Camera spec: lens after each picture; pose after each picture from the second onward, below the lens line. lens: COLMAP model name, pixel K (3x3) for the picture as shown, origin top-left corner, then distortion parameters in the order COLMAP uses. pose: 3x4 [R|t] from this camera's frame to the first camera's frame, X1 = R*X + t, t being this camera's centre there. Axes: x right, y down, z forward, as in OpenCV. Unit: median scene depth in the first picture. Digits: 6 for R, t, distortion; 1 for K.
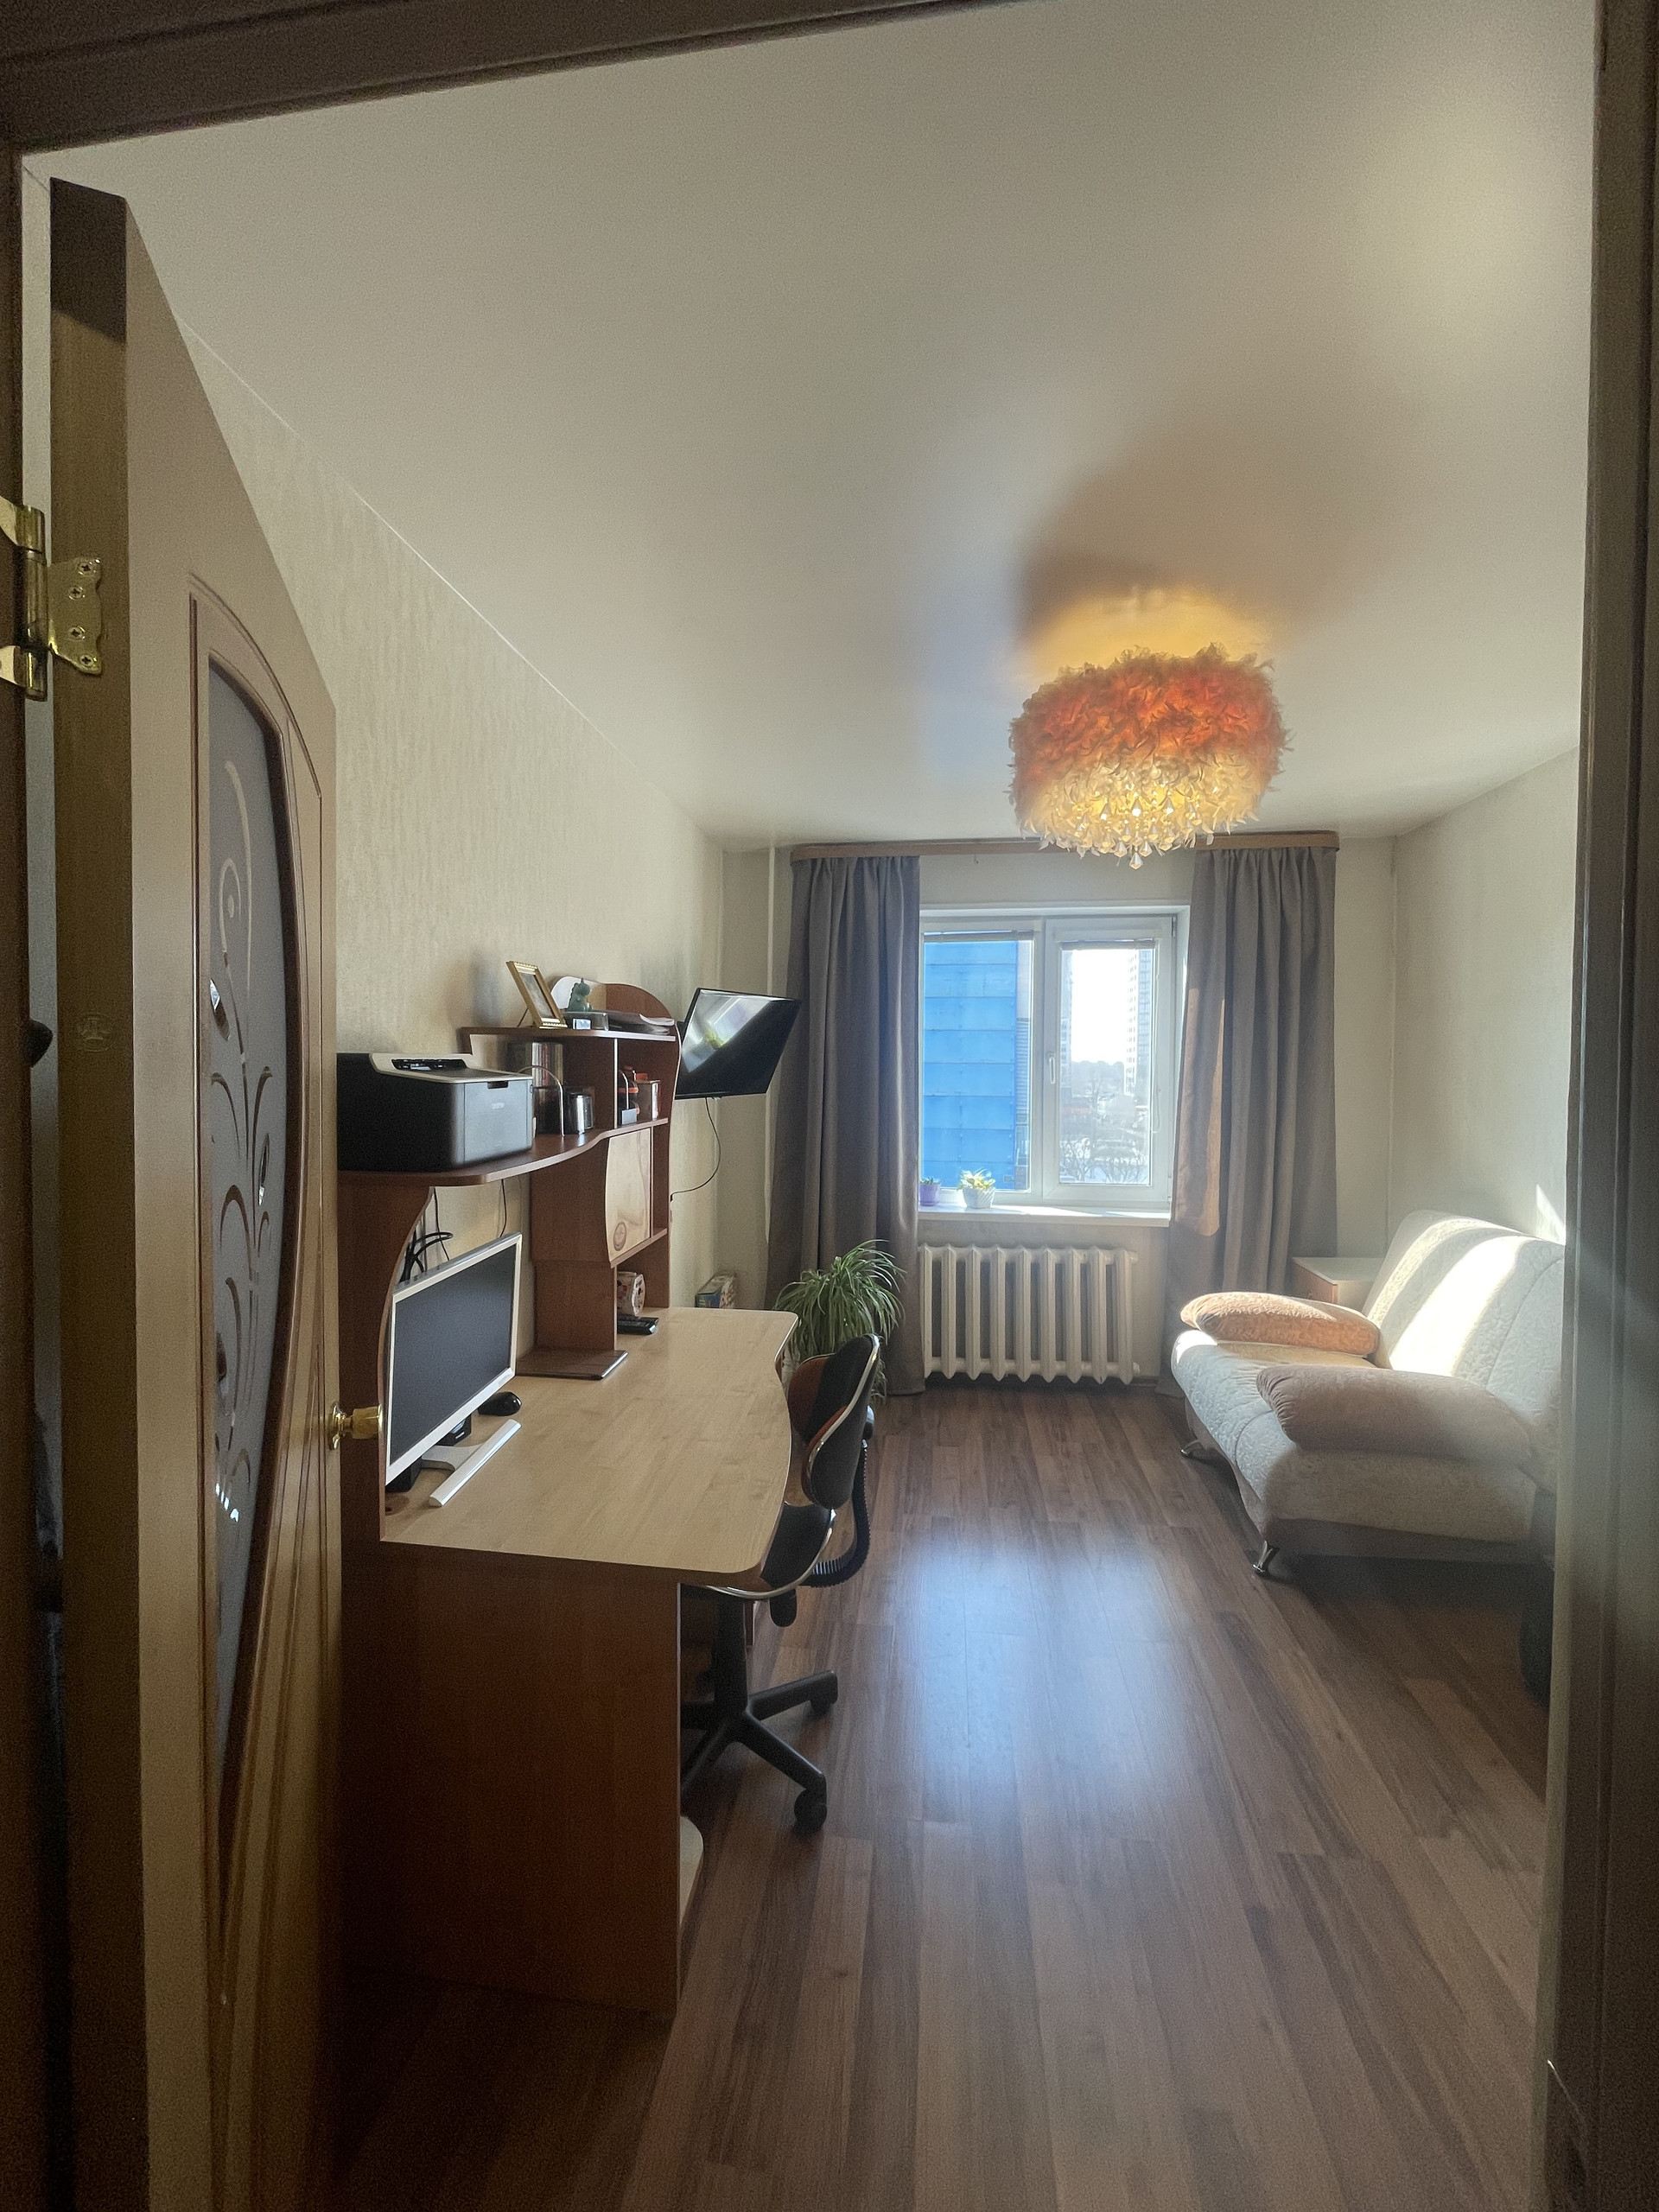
lens RADIAL K [[891.8, 0, 819.6], [0, 891.8, 1088.7], [0, 0, 1]] dist [-0.007116, 0.000250]
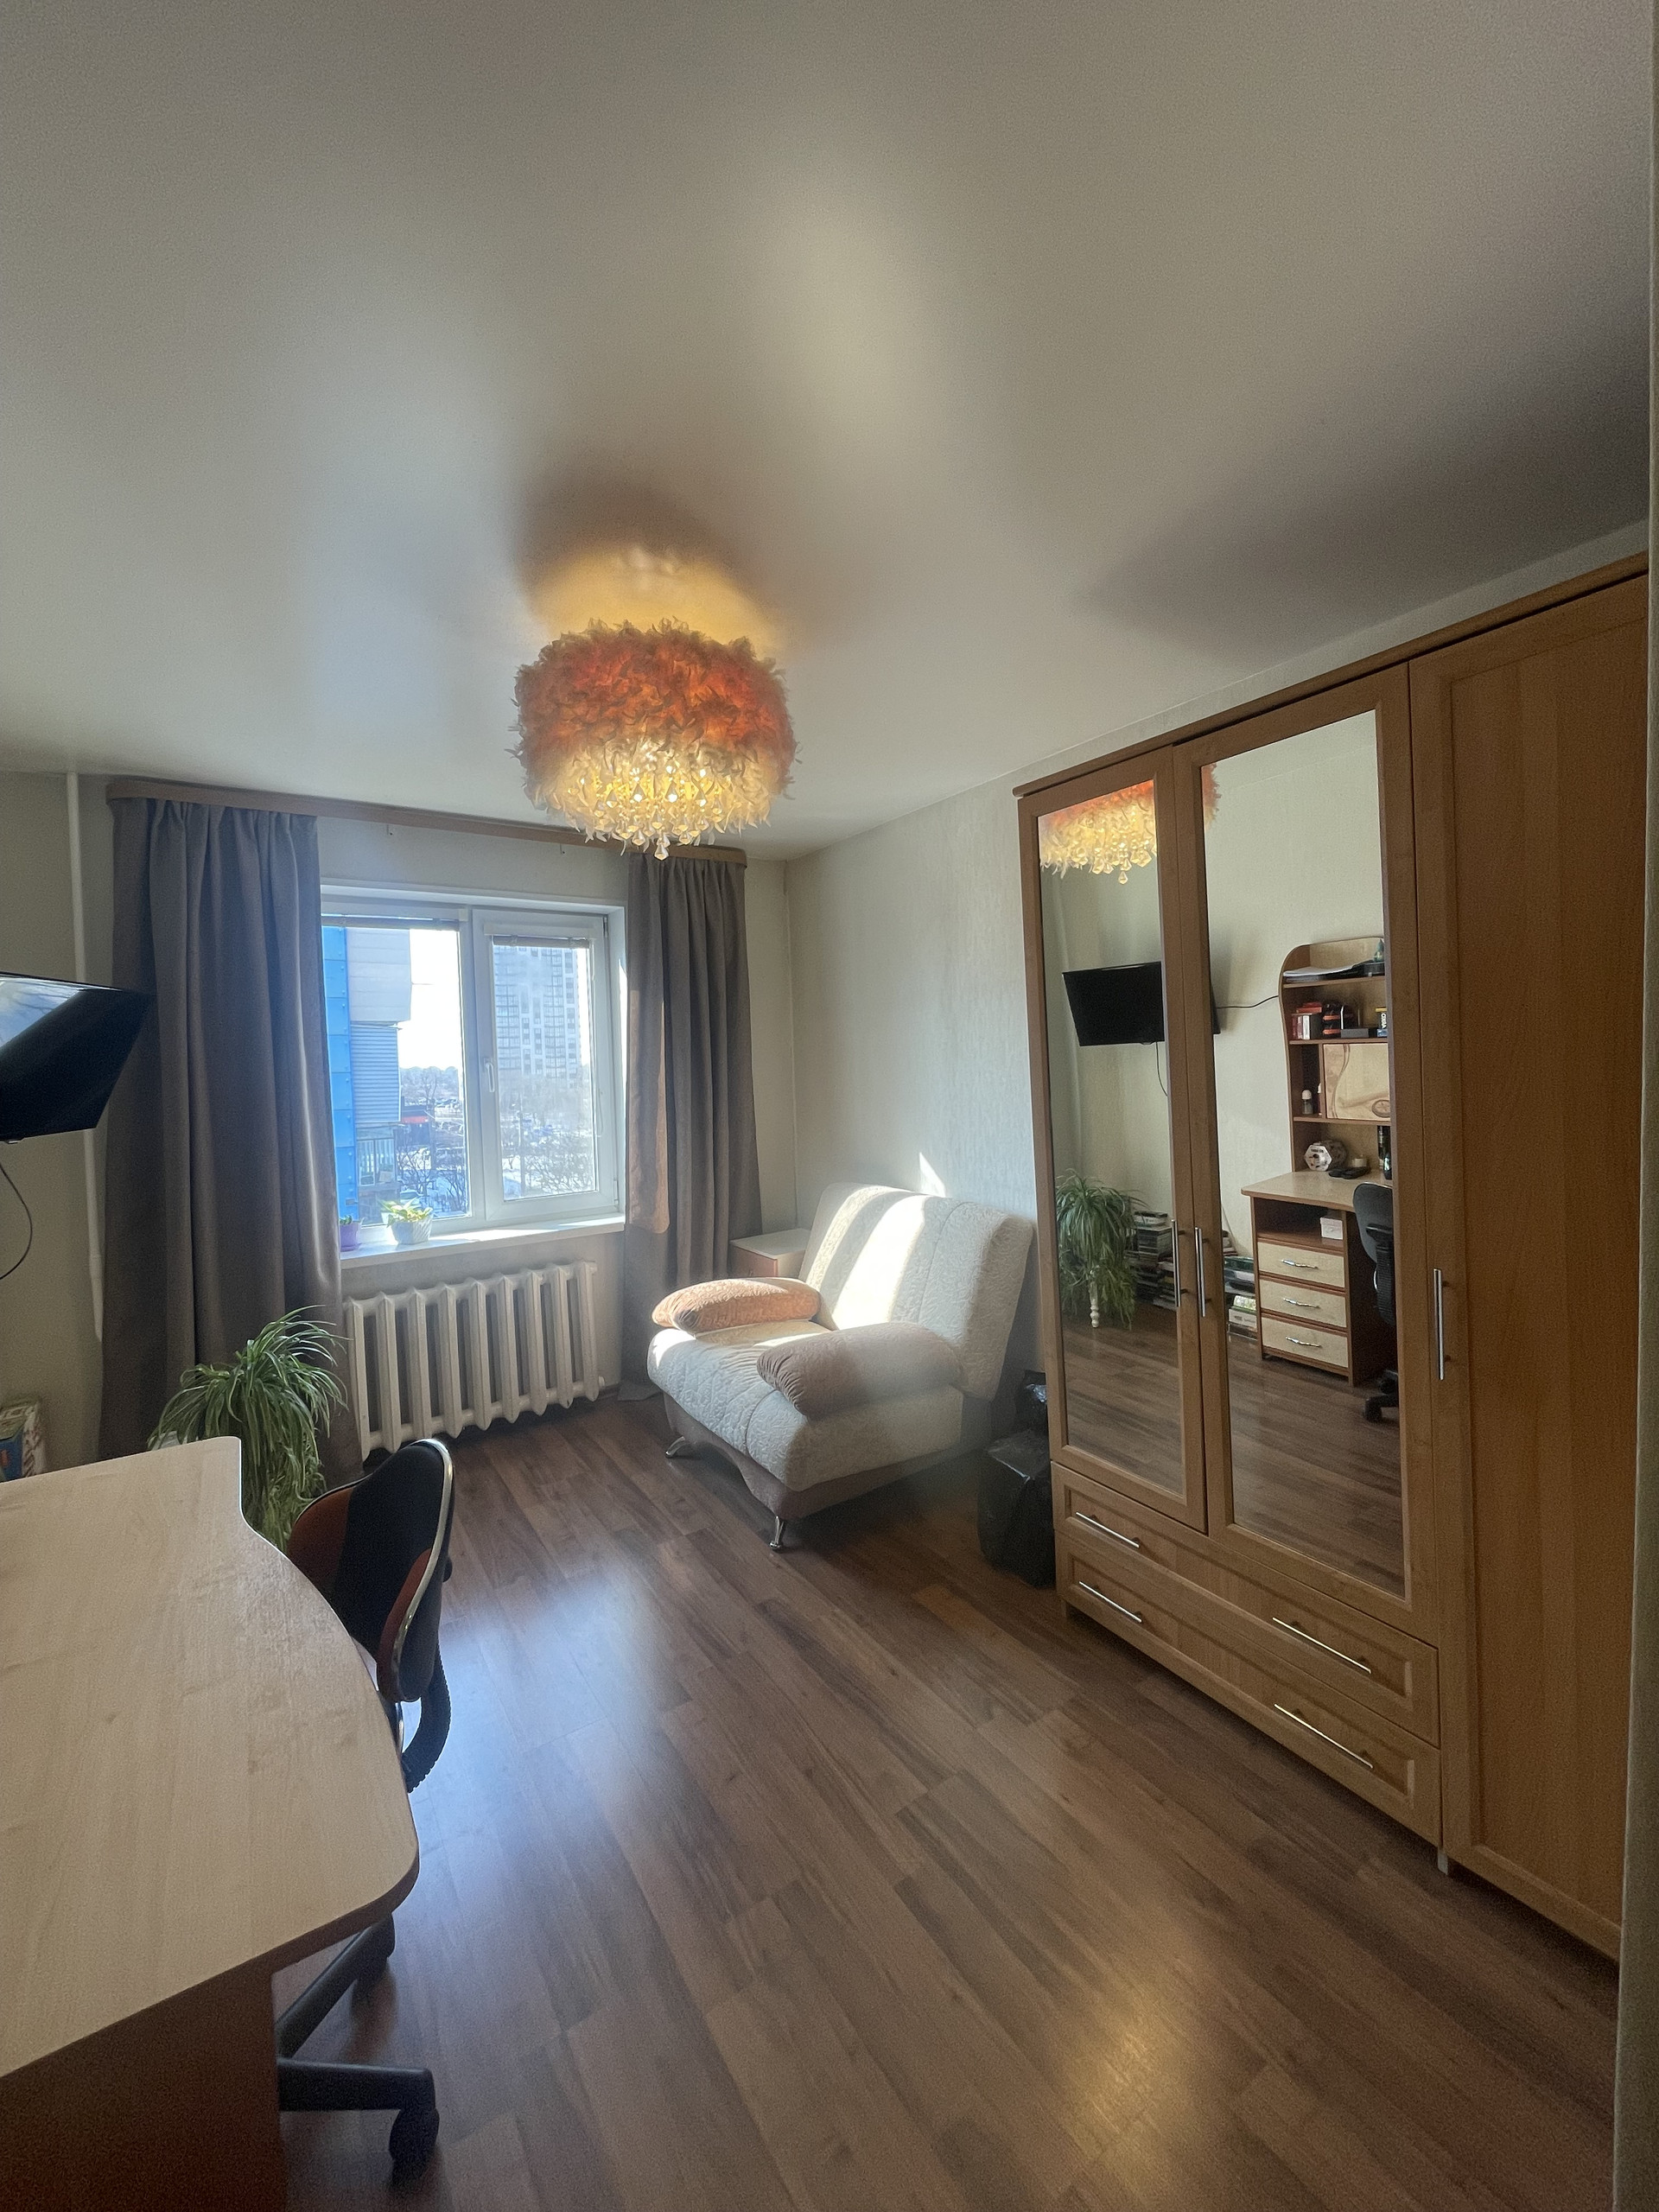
lens RADIAL K [[891.8, 0, 819.6], [0, 891.8, 1088.7], [0, 0, 1]] dist [-0.007116, 0.000250]
pose [[0.754175, -0.051502, 0.654650, -0.097928], [0.053900, 0.998411, 0.016451, -0.007995], [-0.654457, 0.022879, 0.755753, 0.124886]]
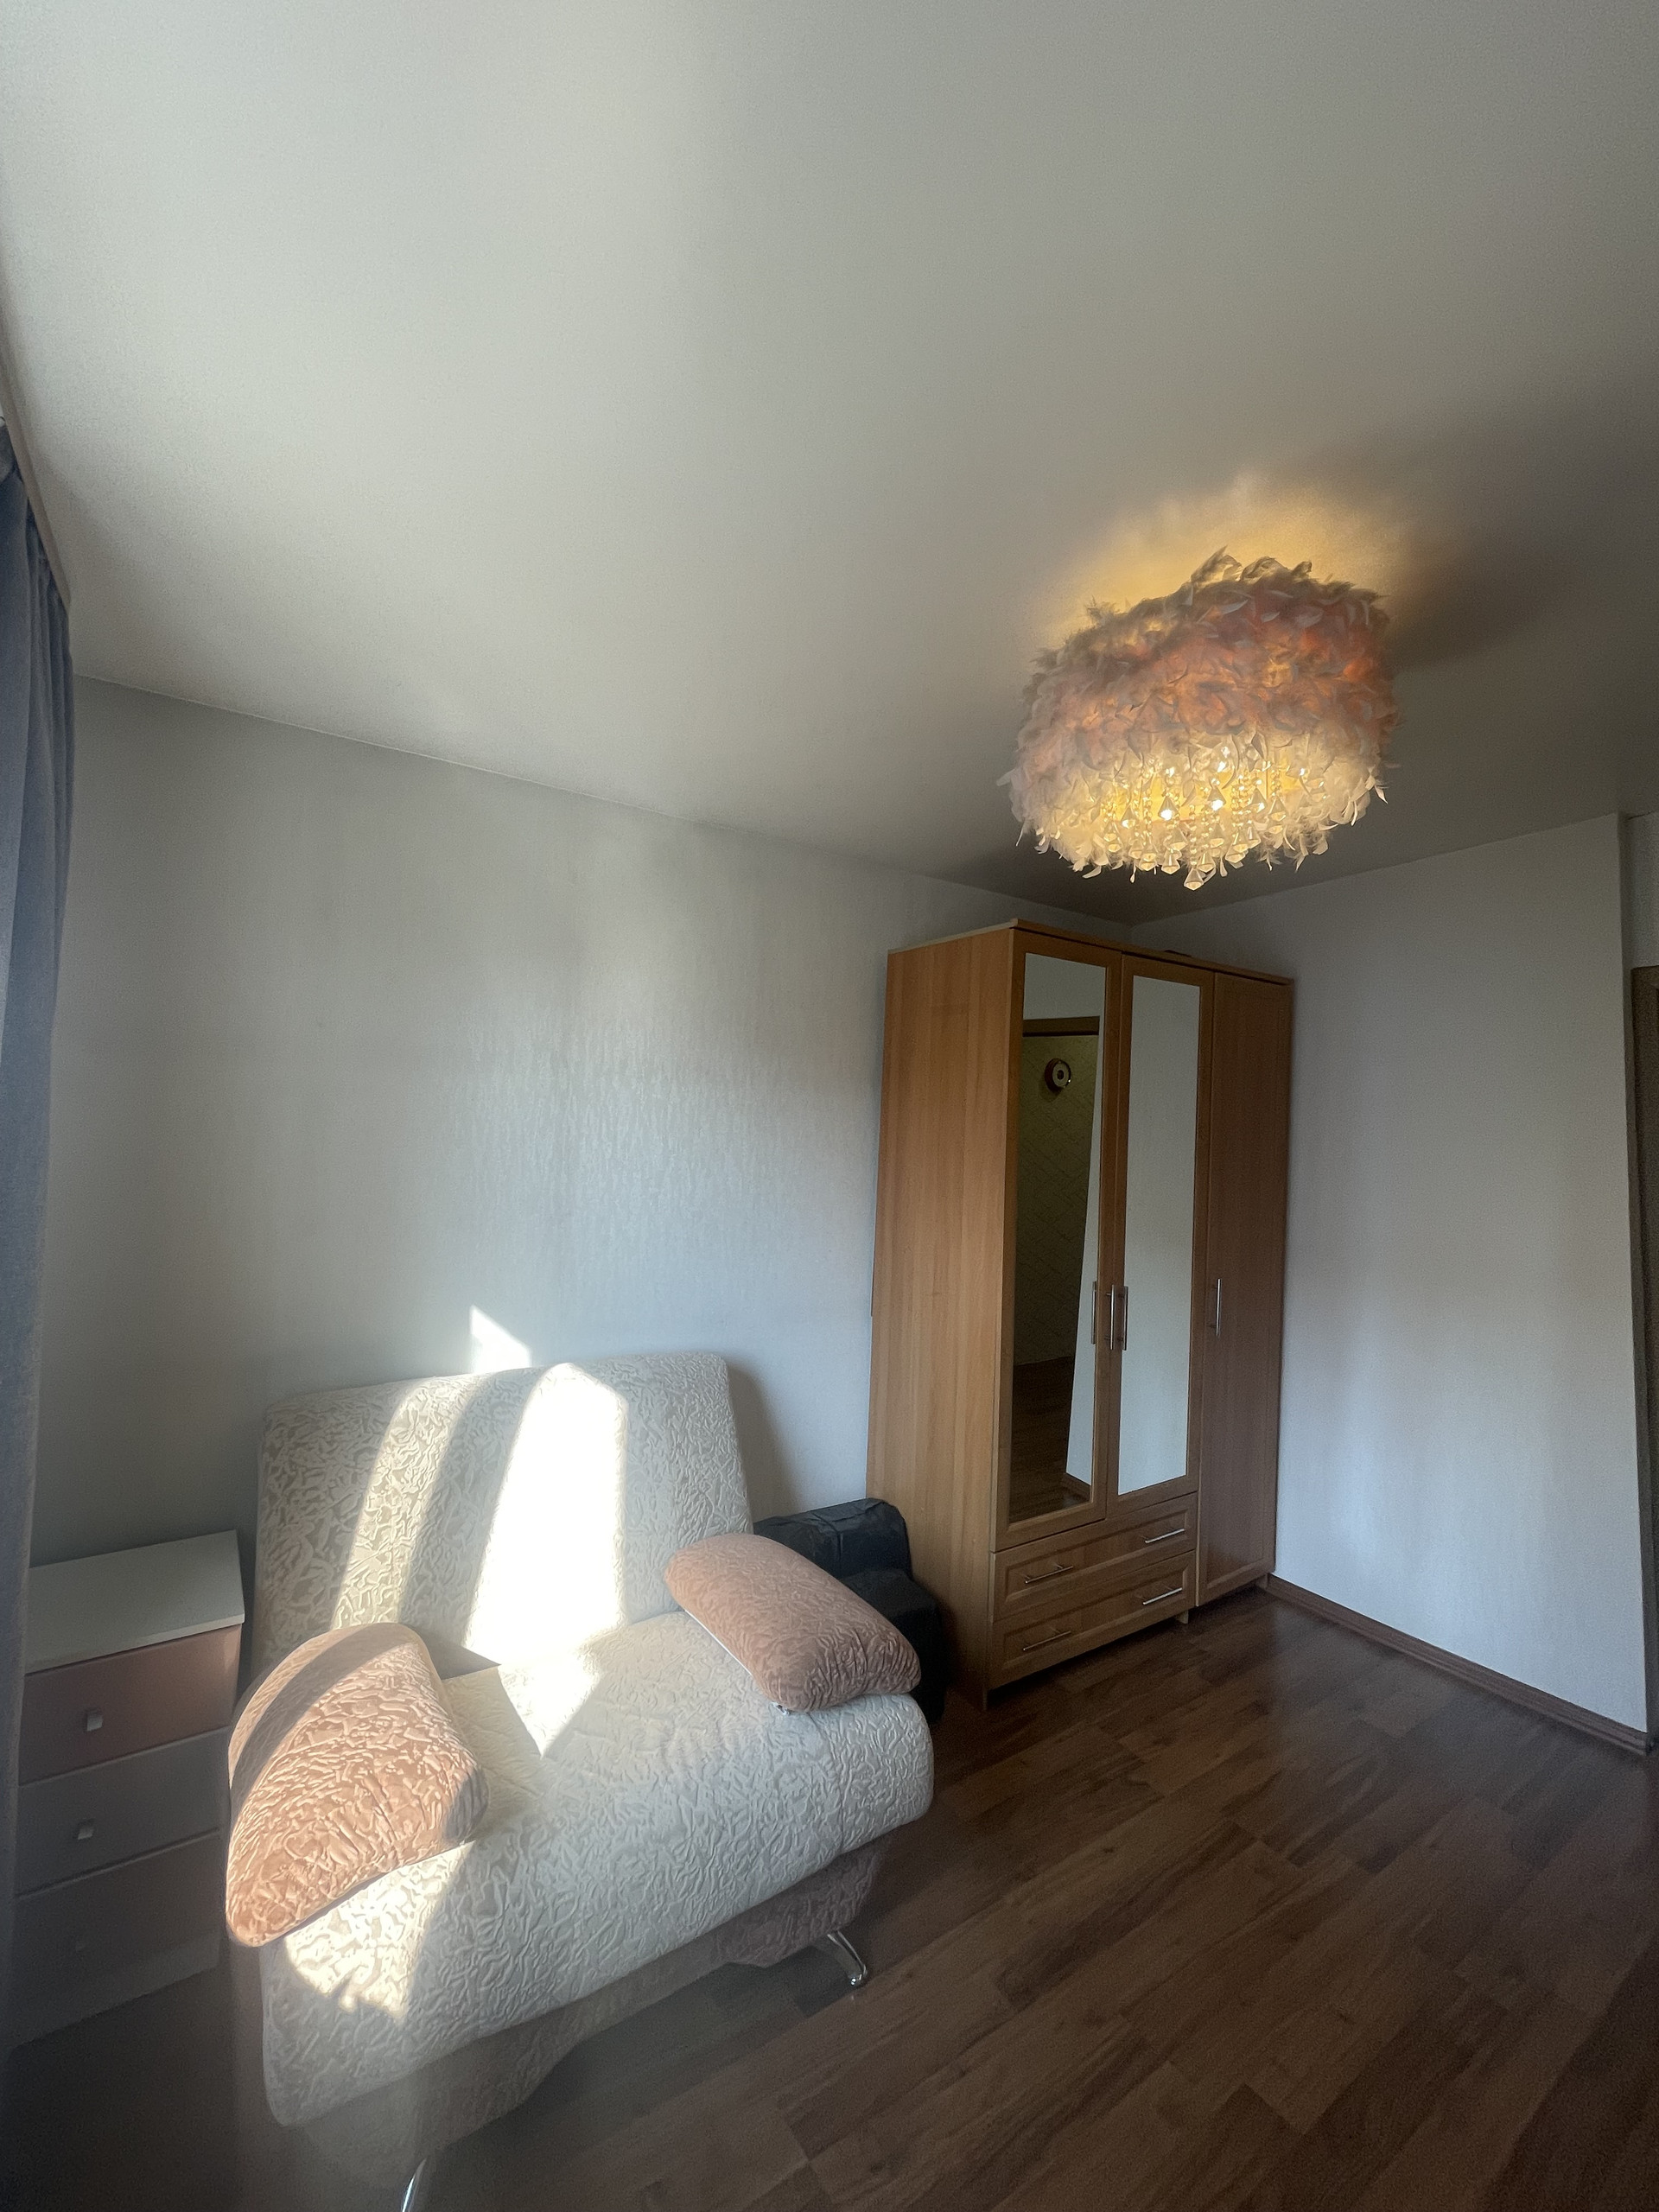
lens RADIAL K [[891.8, 0, 819.6], [0, 891.8, 1088.7], [0, 0, 1]] dist [-0.007116, 0.000250]
pose [[-0.663323, 0.033285, 0.747593, 0.023067], [0.001014, 0.999049, -0.043580, -0.040397], [-0.748333, -0.028150, -0.662726, 1.132048]]
